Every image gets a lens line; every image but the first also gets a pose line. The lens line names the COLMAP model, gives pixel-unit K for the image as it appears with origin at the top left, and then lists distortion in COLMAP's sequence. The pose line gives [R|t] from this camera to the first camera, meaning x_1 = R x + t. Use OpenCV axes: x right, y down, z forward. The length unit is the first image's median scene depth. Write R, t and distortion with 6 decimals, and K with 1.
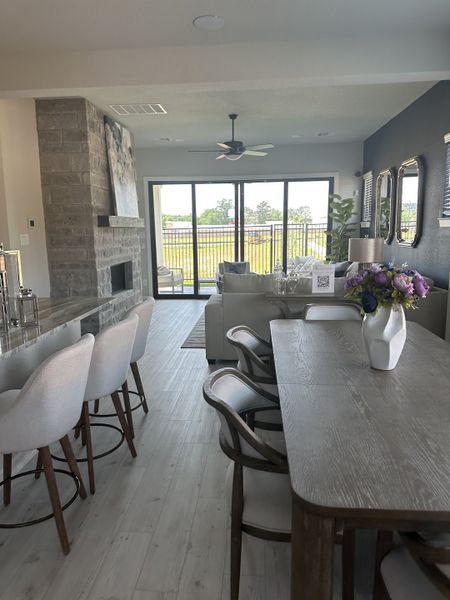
lens RADIAL K [[443.1, 0, 222.5], [0, 443.1, 308.9], [0, 0, 1]] dist [0.018763, -0.002790]
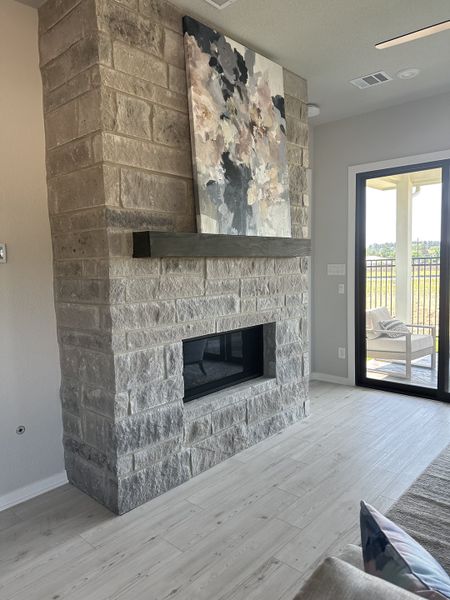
lens RADIAL K [[443.1, 0, 222.5], [0, 443.1, 308.9], [0, 0, 1]] dist [0.018763, -0.002790]
pose [[0.803018, 0.049697, -0.593879, 0.053330], [-0.088219, 0.995451, -0.035985, -0.119133], [0.589389, 0.081288, 0.803749, 0.663833]]
